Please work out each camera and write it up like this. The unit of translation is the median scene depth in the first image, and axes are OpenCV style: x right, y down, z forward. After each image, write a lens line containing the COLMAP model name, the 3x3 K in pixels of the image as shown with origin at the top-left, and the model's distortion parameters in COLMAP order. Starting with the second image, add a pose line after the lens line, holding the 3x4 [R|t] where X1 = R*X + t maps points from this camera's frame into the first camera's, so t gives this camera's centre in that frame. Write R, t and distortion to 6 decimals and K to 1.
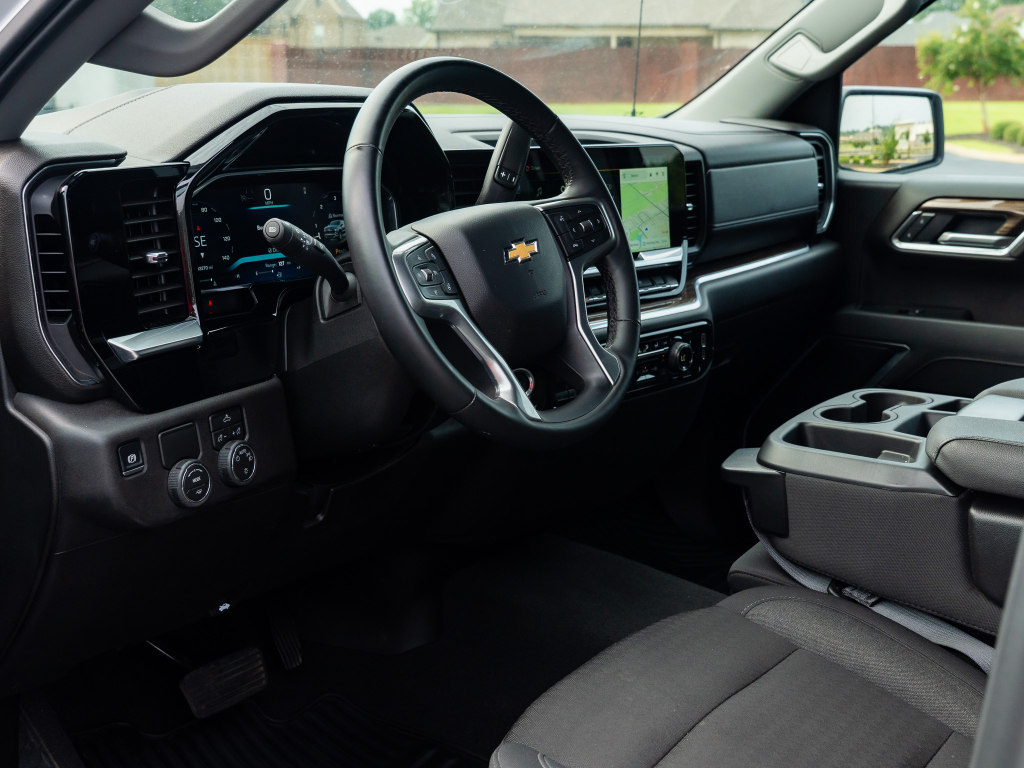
lens RADIAL K [[1248.4, 0, 513.4], [0, 1248.4, 381.6], [0, 0, 1]] dist [0.013791, 0.000000]
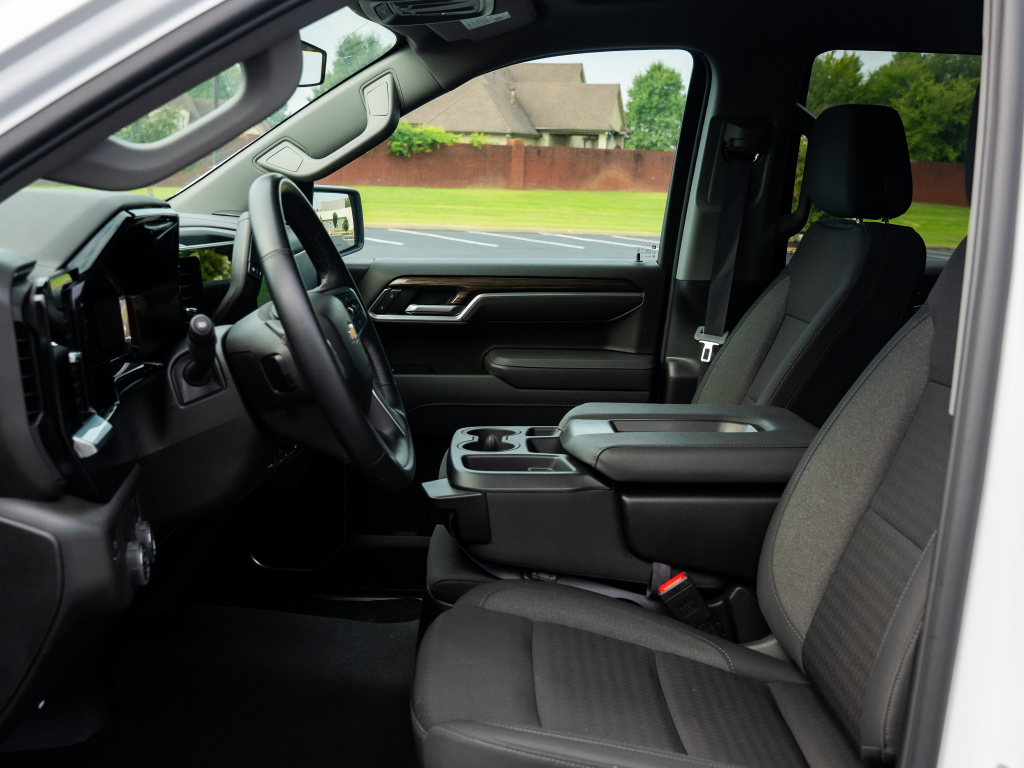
lens RADIAL K [[1248.4, 0, 514.9], [0, 1248.4, 399.8], [0, 0, 1]] dist [0.013791, 0.000000]
pose [[0.793816, -0.093636, 0.600906, -0.326255], [0.121934, 0.992517, -0.006419, -0.006501], [-0.595809, 0.078366, 0.799294, -0.032683]]
